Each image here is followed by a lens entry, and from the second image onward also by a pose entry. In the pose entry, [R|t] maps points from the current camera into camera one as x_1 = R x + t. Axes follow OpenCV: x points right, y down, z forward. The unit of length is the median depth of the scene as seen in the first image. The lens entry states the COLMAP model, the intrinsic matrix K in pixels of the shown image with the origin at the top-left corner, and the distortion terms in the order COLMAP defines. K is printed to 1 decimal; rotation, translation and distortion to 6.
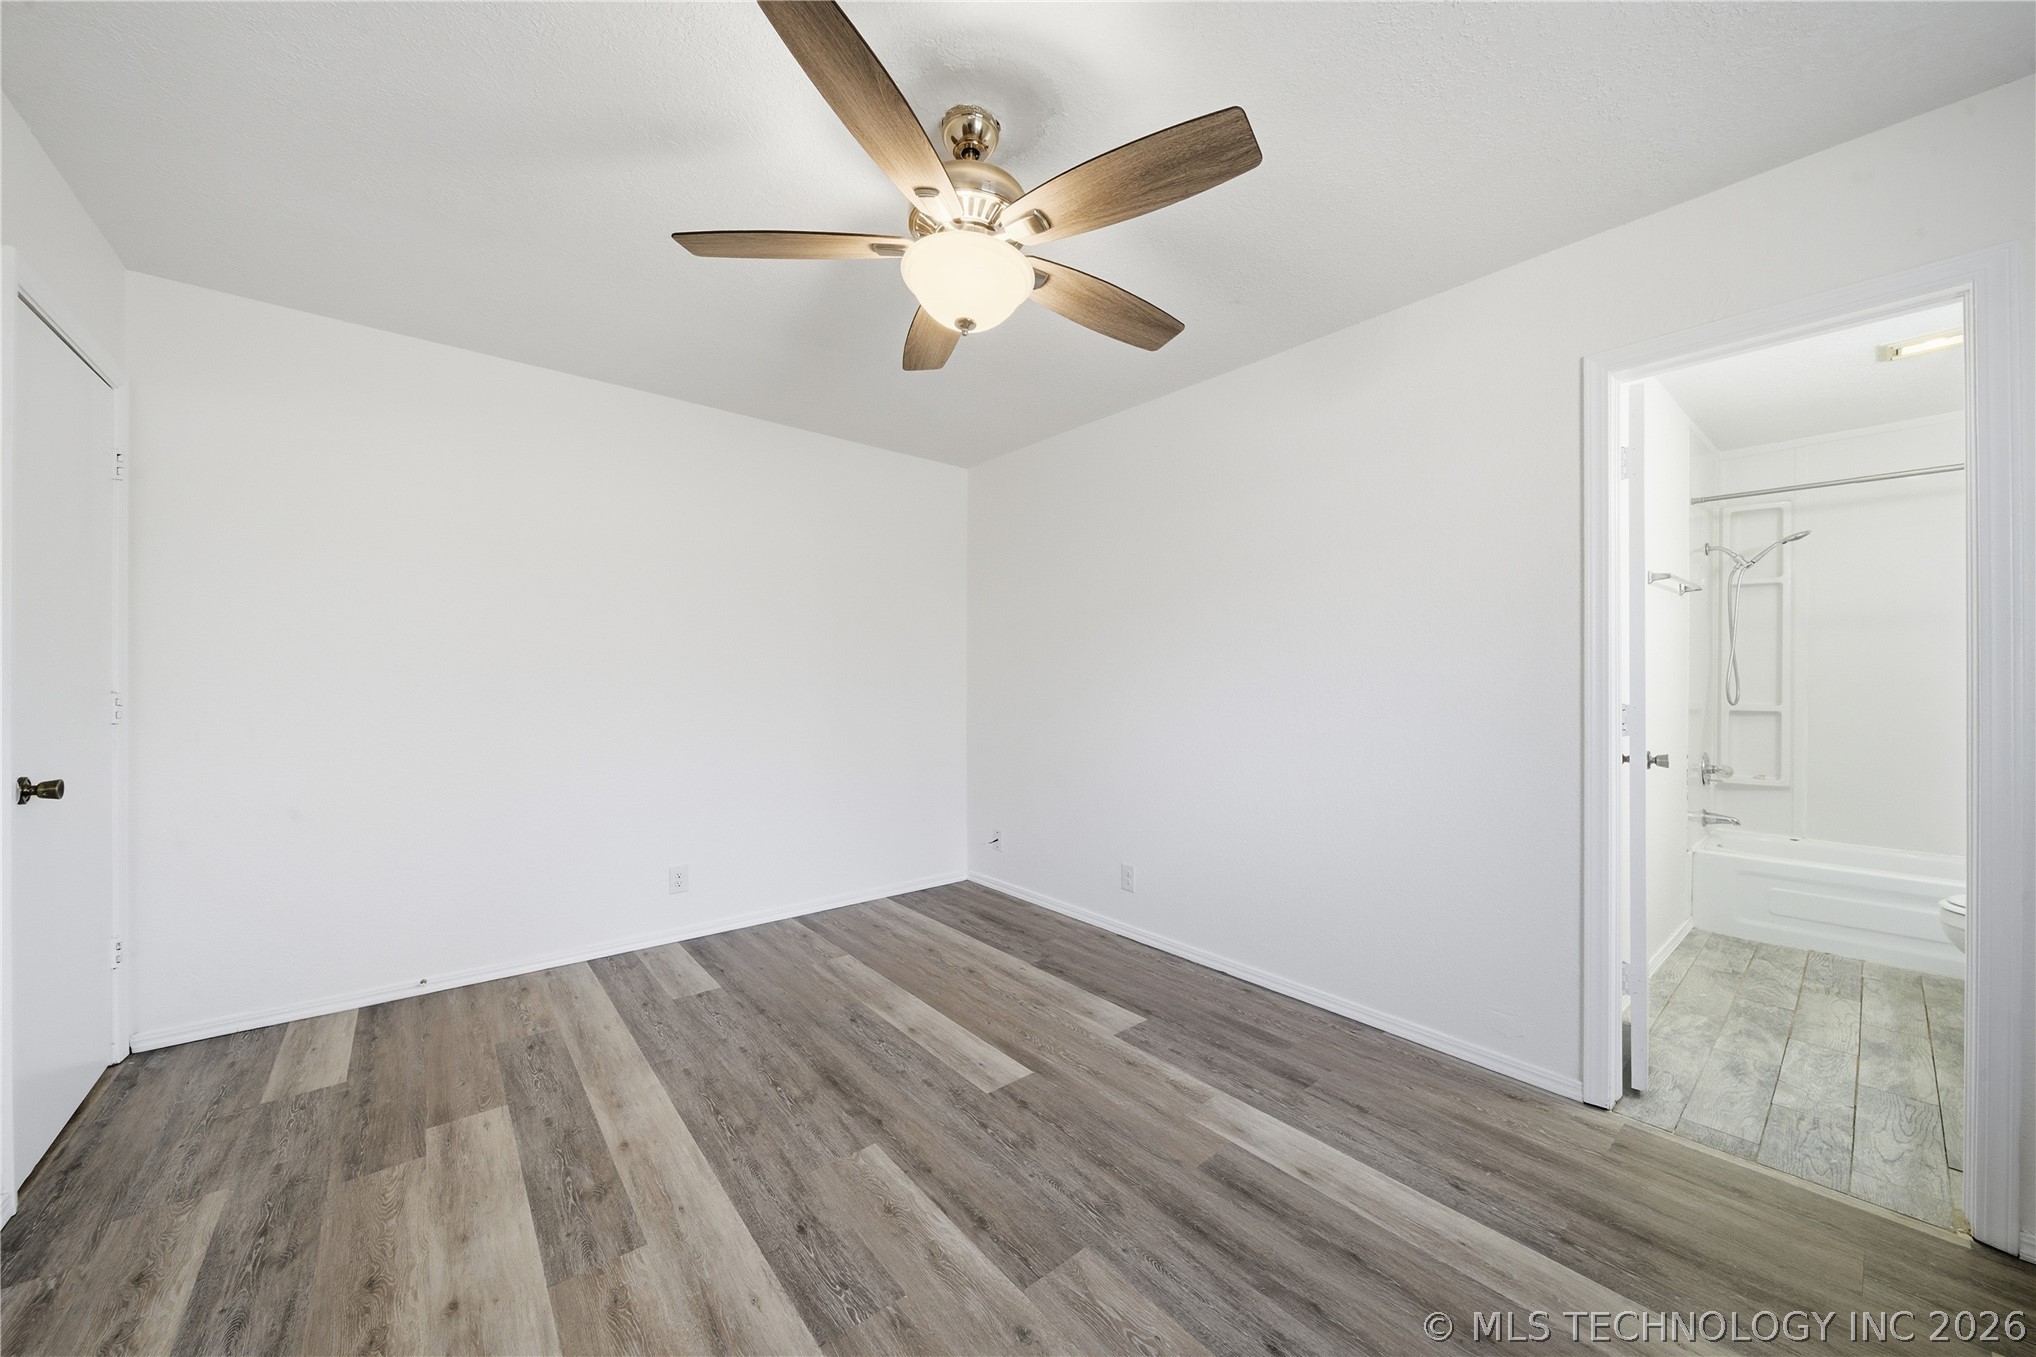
lens RADIAL K [[718.0, 0, 1016.9], [0, 718.0, 680.2], [0, 0, 1]] dist [0.001676, -0.002463]
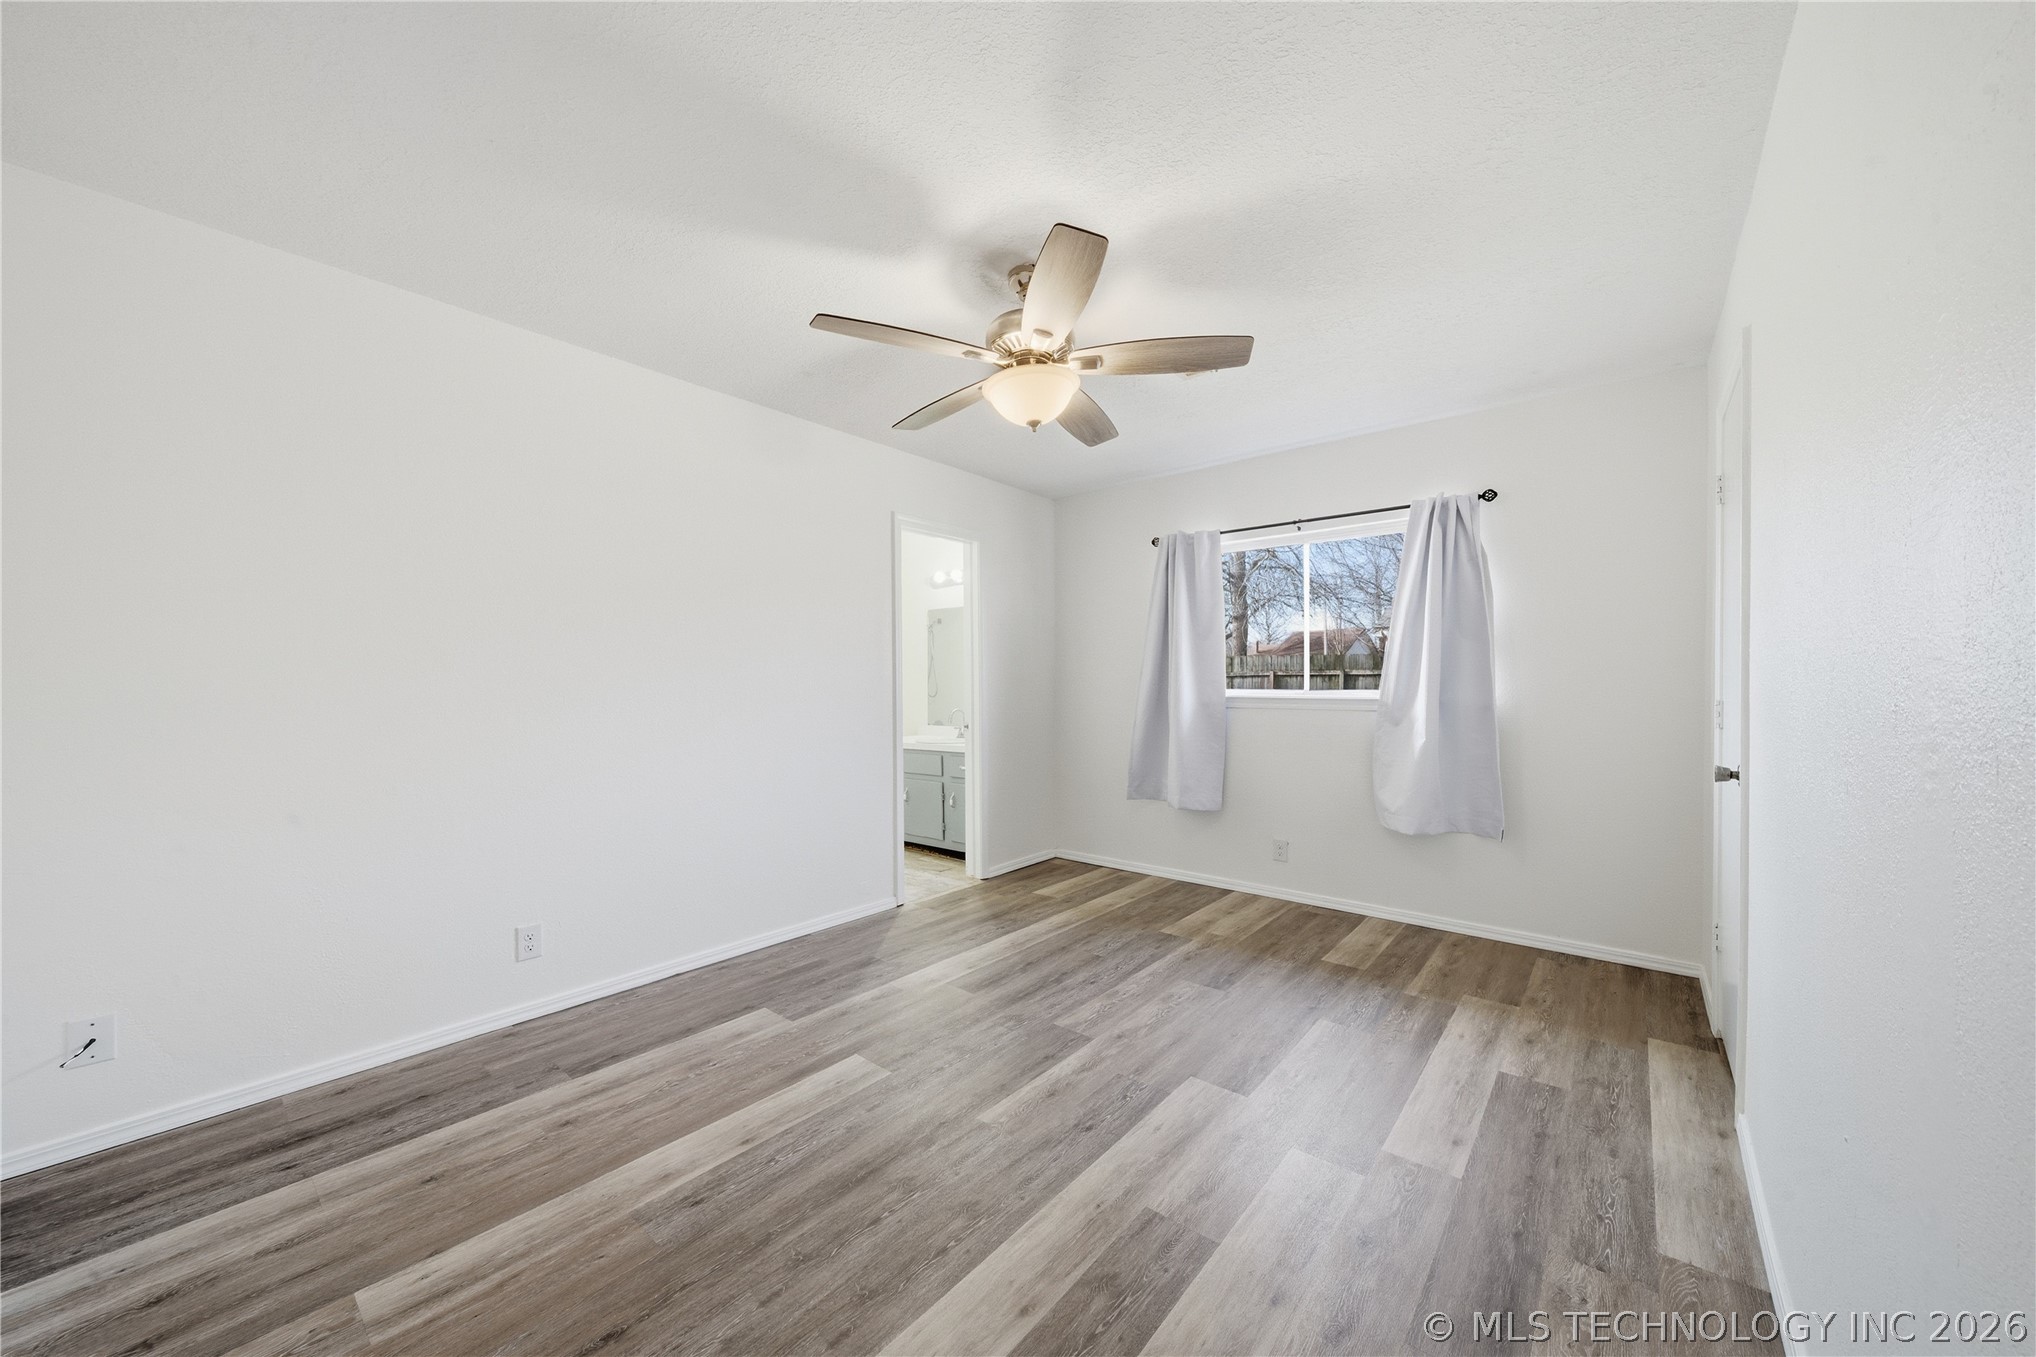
lens RADIAL K [[718.0, 0, 1016.9], [0, 718.0, 680.2], [0, 0, 1]] dist [0.001676, -0.002463]
pose [[-0.168536, 0.002684, 0.985692, -1.131414], [0.001187, 0.999996, -0.002520, -0.005086], [-0.985695, 0.000745, -0.168538, 1.000694]]
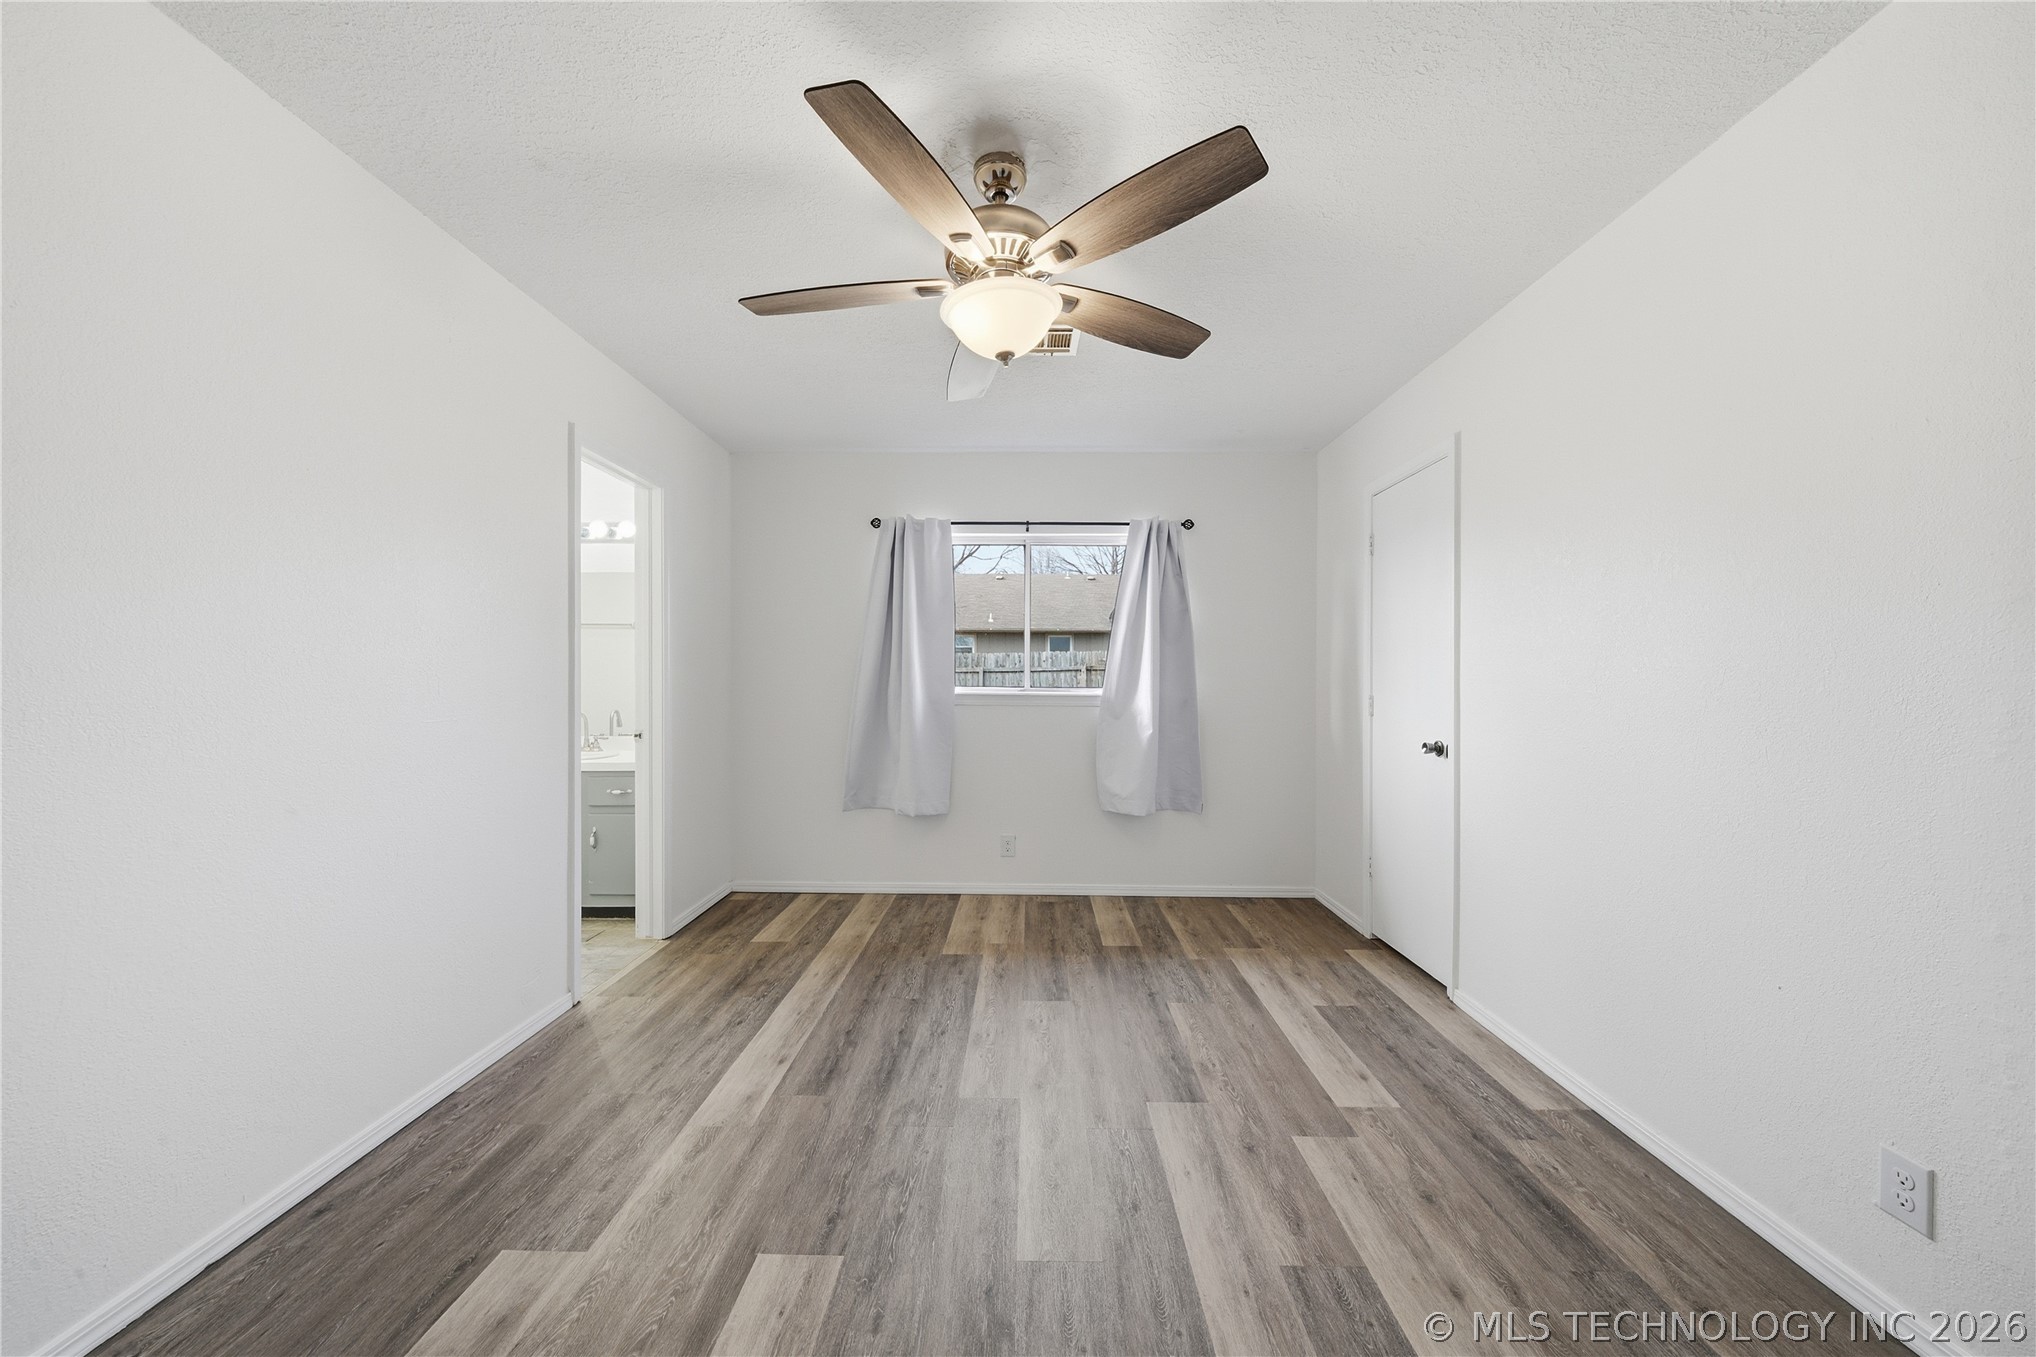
lens RADIAL K [[719.7, 0, 1008.5], [0, 719.7, 675.2], [0, 0, 1]] dist [0.001345, -0.002653]
pose [[-0.746656, -0.001925, 0.665208, -0.646666], [-0.007854, 0.999952, -0.005922, -0.003707], [-0.665164, -0.009647, -0.746635, 1.440603]]
